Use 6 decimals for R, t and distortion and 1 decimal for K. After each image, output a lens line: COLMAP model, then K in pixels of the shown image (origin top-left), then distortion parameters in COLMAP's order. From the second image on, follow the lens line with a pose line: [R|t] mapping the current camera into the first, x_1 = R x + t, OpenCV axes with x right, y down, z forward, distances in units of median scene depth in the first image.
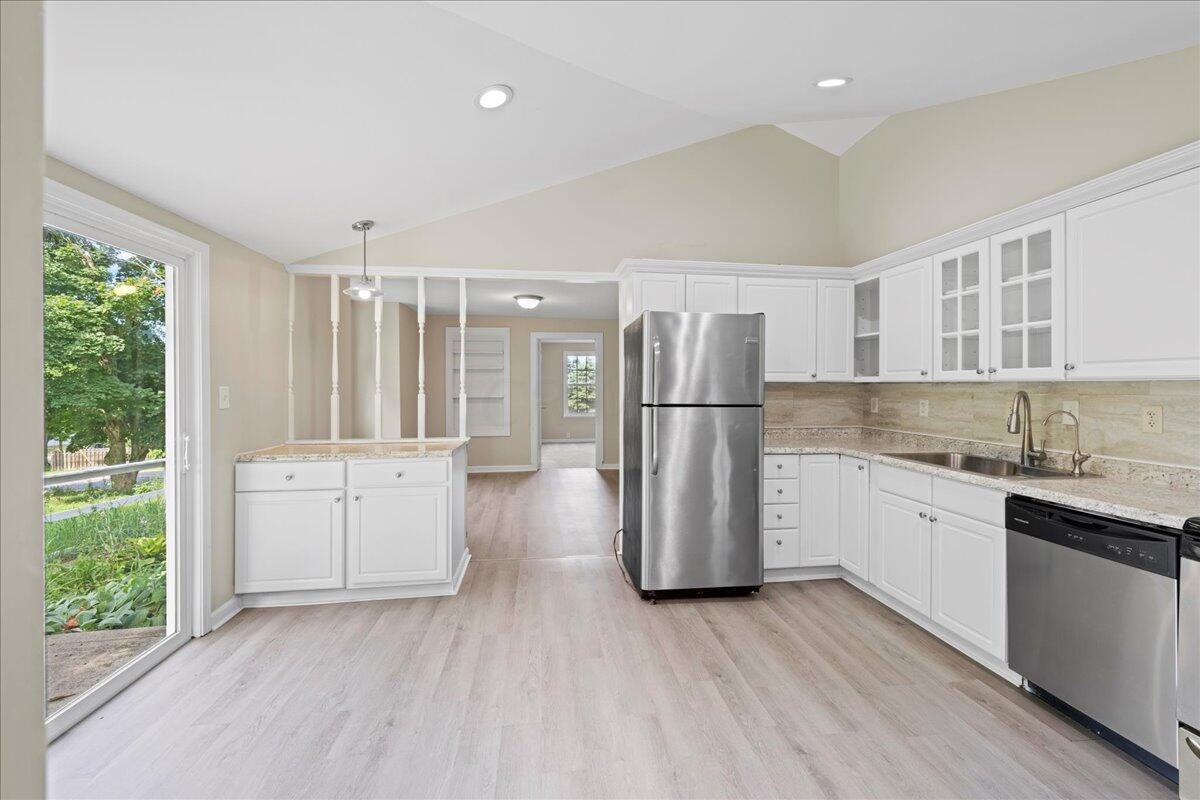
lens RADIAL K [[502.2, 0, 602.4], [0, 502.2, 391.7], [0, 0, 1]] dist [0.000775, -0.000158]
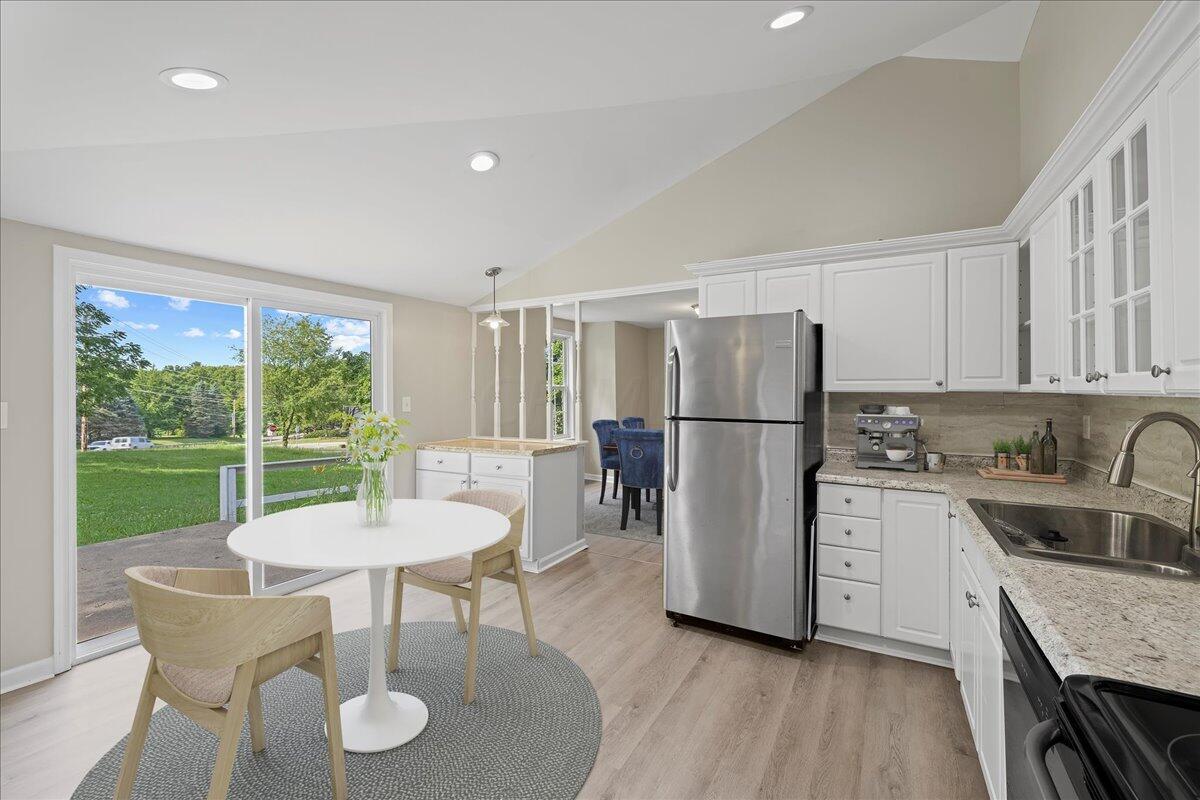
lens RADIAL K [[502.2, 0, 608.0], [0, 502.2, 393.2], [0, 0, 1]] dist [0.000775, -0.000158]
pose [[0.801678, -0.000372, -0.597756, 0.603633], [-0.003291, 0.999982, -0.005037, -0.015624], [0.597747, 0.006005, 0.801662, 0.166044]]
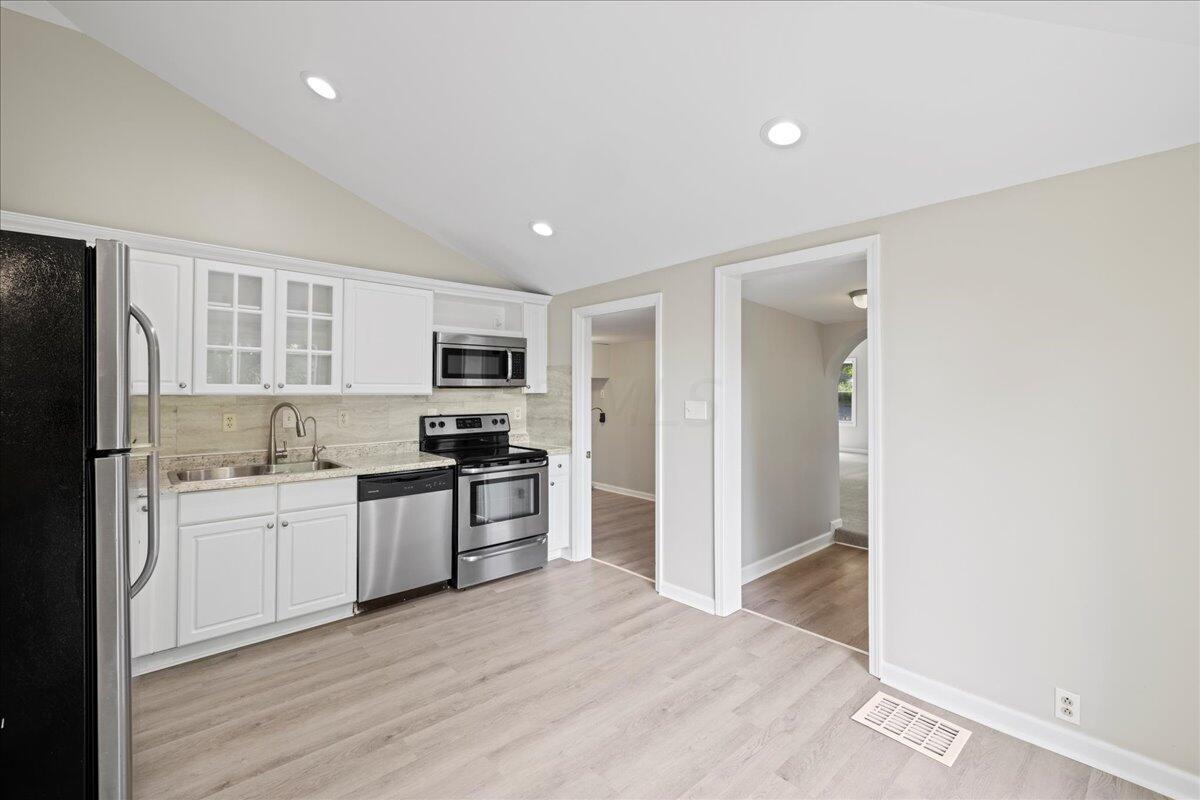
lens RADIAL K [[502.2, 0, 604.6], [0, 502.2, 391.1], [0, 0, 1]] dist [0.000775, -0.000158]
pose [[-0.565090, 0.003003, 0.825024, -0.551995], [0.010745, 0.999935, 0.003720, -0.023048], [-0.824959, 0.010967, -0.565086, 0.939093]]
